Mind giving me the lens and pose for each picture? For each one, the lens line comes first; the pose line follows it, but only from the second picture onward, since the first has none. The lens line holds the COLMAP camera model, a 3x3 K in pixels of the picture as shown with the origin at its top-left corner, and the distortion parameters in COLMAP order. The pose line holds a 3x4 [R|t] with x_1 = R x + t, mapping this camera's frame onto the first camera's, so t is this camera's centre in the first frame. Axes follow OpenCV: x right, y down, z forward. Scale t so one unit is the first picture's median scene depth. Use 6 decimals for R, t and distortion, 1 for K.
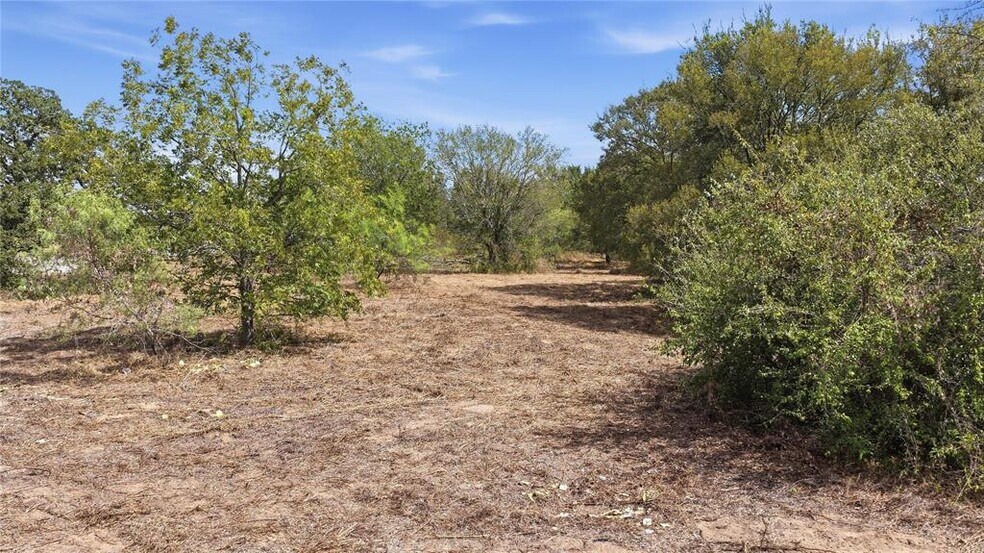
lens RADIAL K [[820.0, 0, 492.0], [0, 820.0, 276.5], [0, 0, 1]] dist [-0.013224, 0.043122]
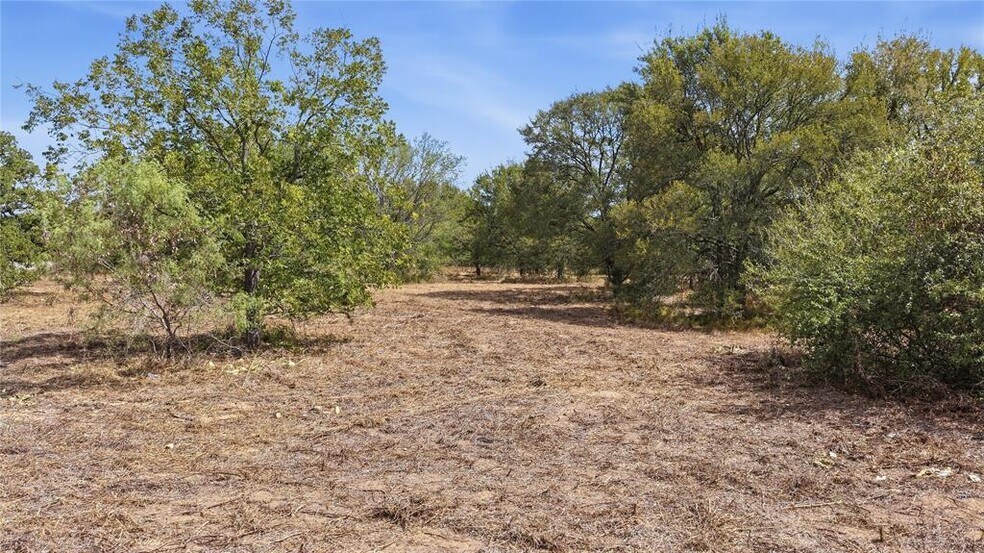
lens RADIAL K [[820.0, 0, 492.0], [0, 820.0, 276.5], [0, 0, 1]] dist [-0.013224, 0.043122]
pose [[0.974557, -0.007515, 0.224013, -0.138753], [0.013276, 0.999618, -0.024226, 0.018325], [-0.223745, 0.026584, 0.974285, 0.042439]]
